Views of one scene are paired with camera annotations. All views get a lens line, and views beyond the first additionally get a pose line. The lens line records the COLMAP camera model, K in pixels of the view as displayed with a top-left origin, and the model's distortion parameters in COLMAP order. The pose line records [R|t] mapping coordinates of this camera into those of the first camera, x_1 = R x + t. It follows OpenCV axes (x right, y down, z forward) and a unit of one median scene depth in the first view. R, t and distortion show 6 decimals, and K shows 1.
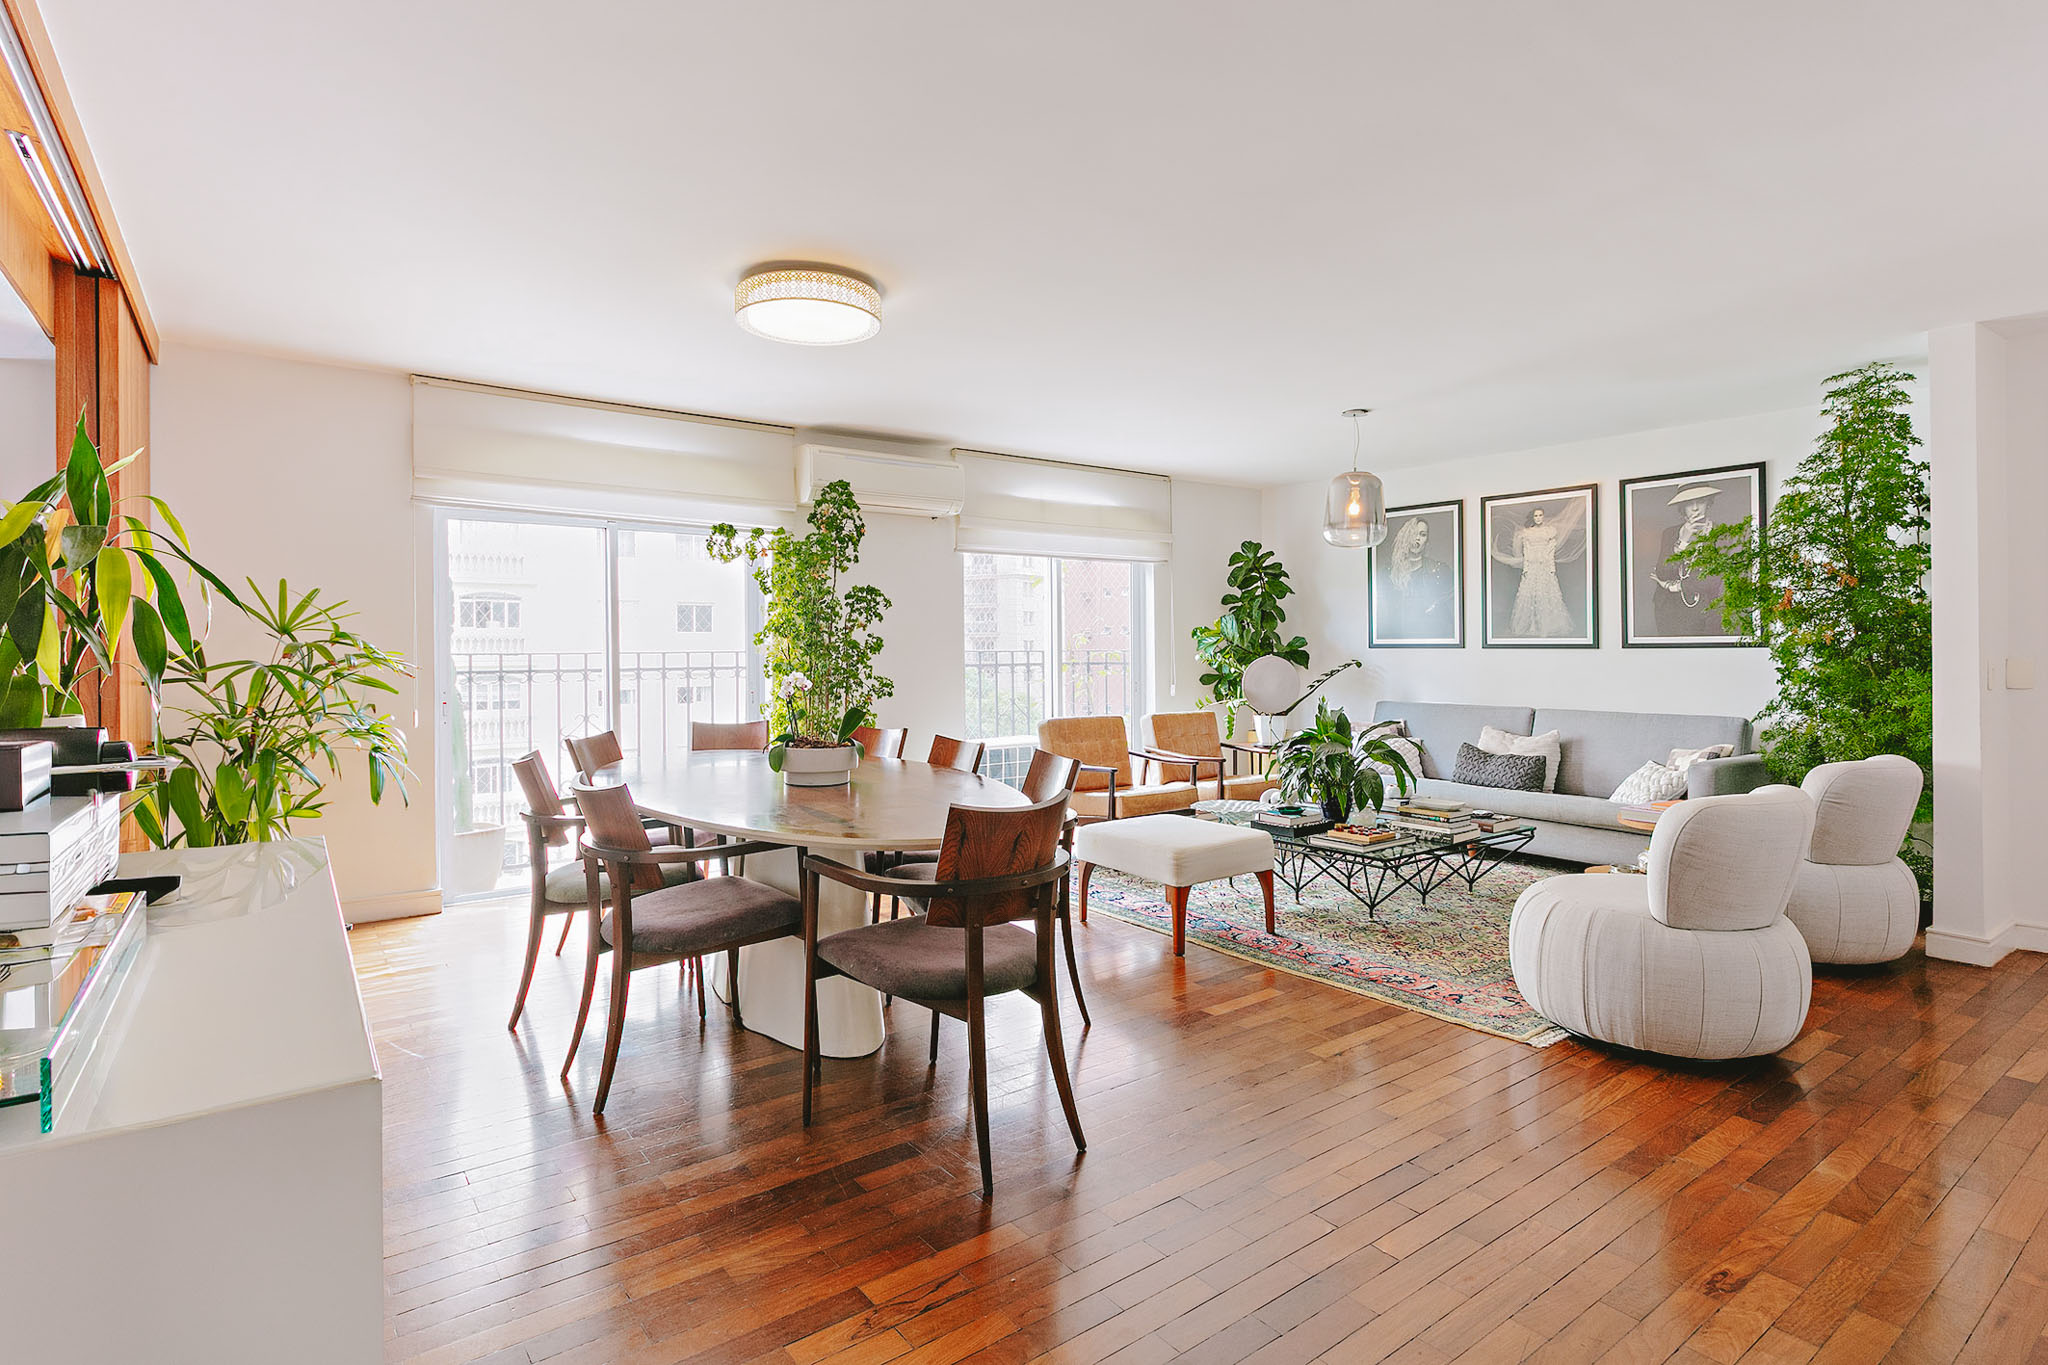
lens RADIAL K [[985.1, 0, 1020.9], [0, 985.1, 621.7], [0, 0, 1]] dist [0.003039, 0.000845]
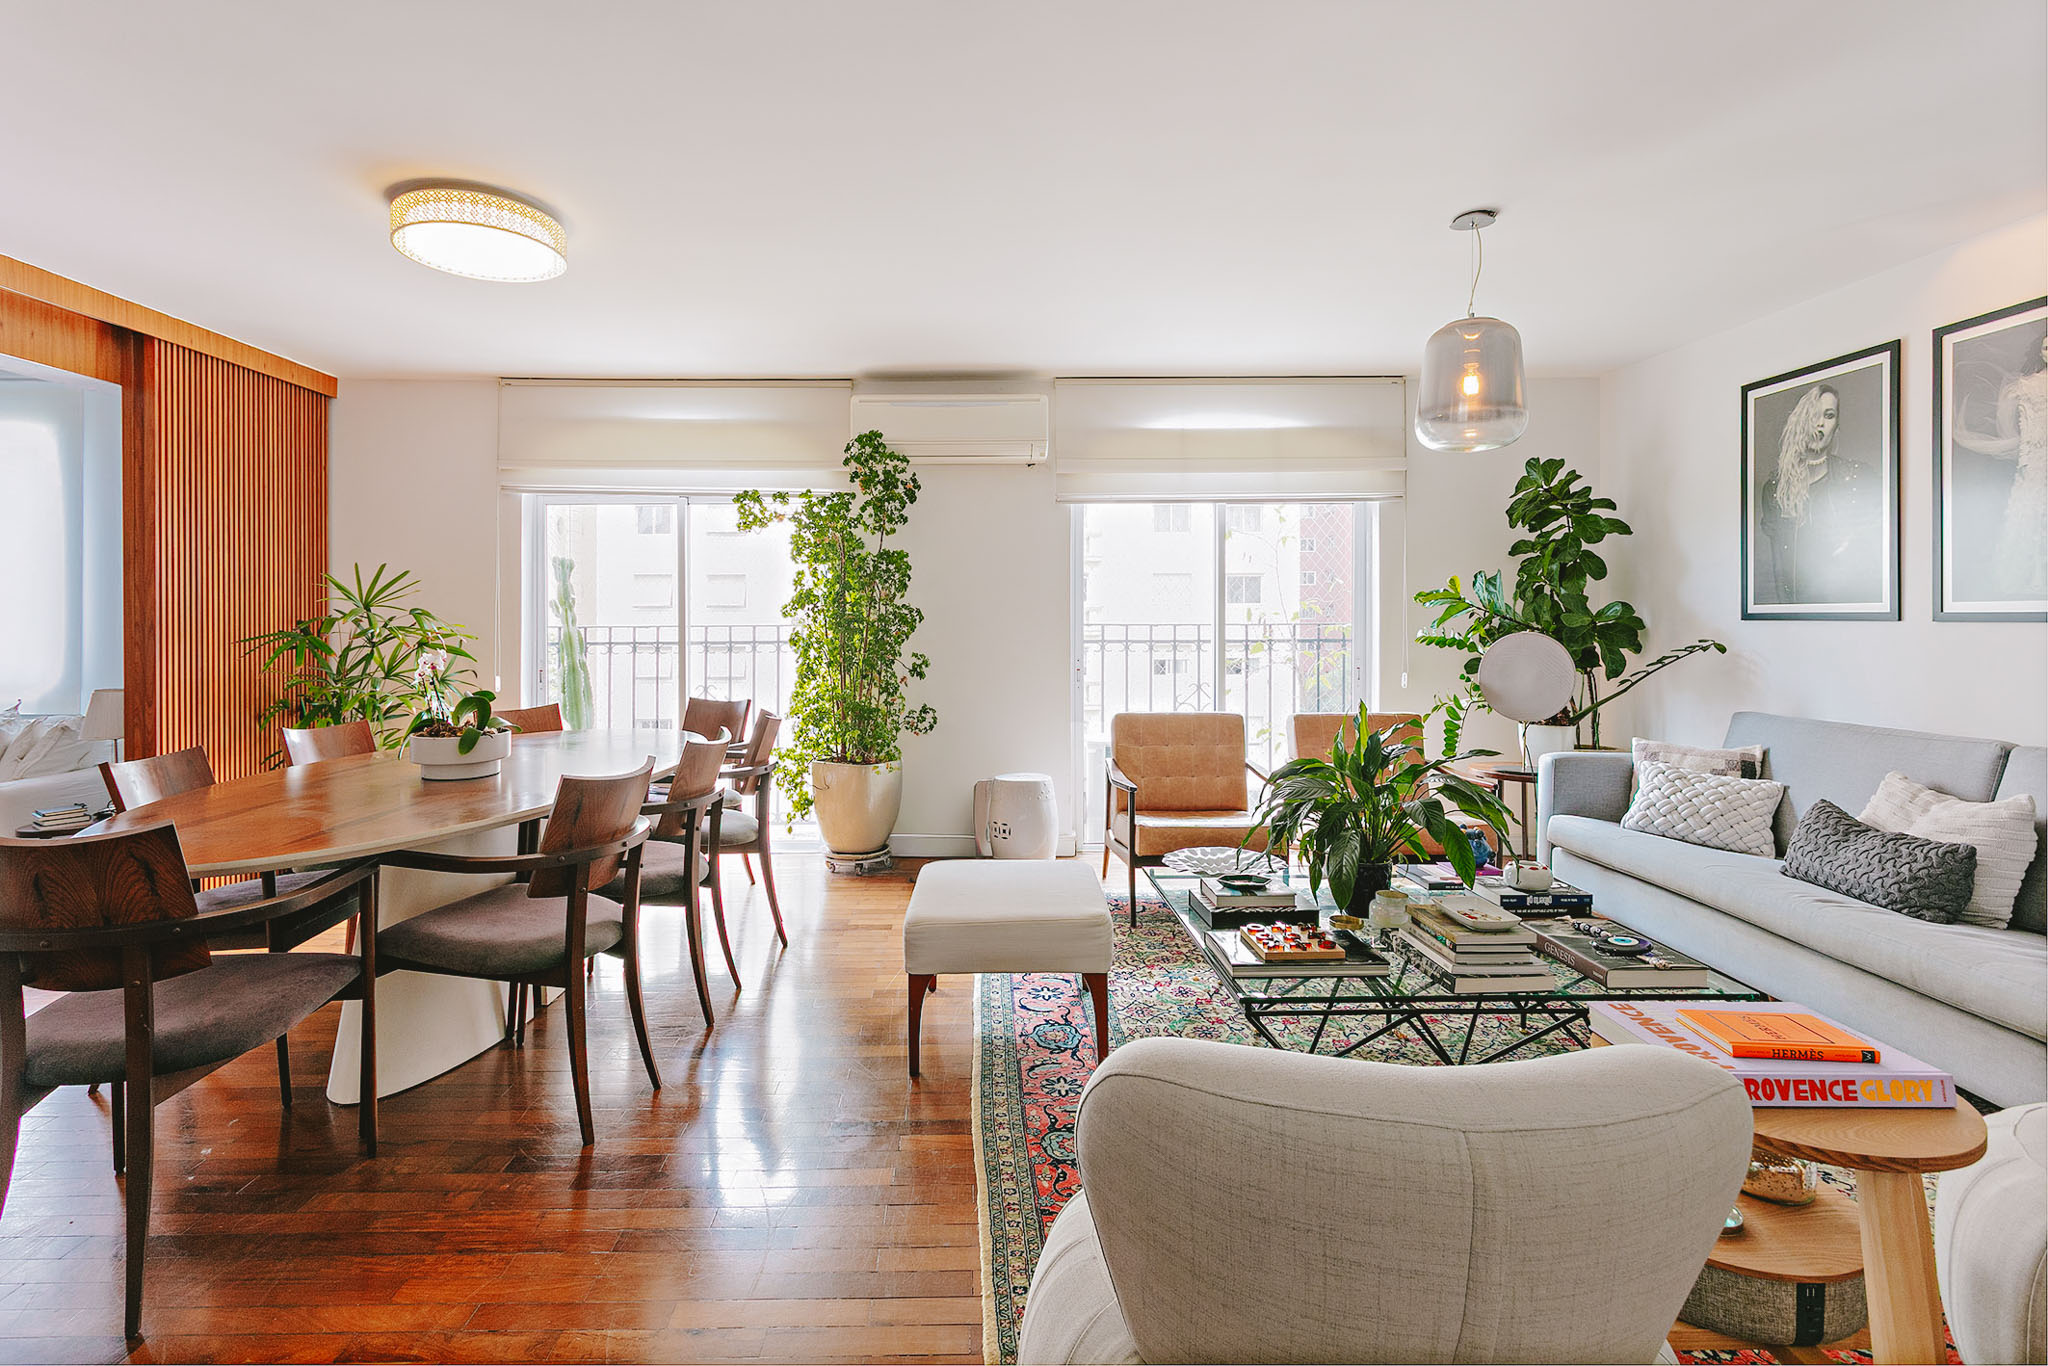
lens RADIAL K [[985.1, 0, 1020.9], [0, 985.1, 622.2], [0, 0, 1]] dist [0.003039, 0.000845]
pose [[0.822594, 0.000233, -0.568629, 0.389962], [0.016707, 0.999558, 0.024578, 0.007289], [0.568384, -0.029717, 0.822227, 0.314312]]
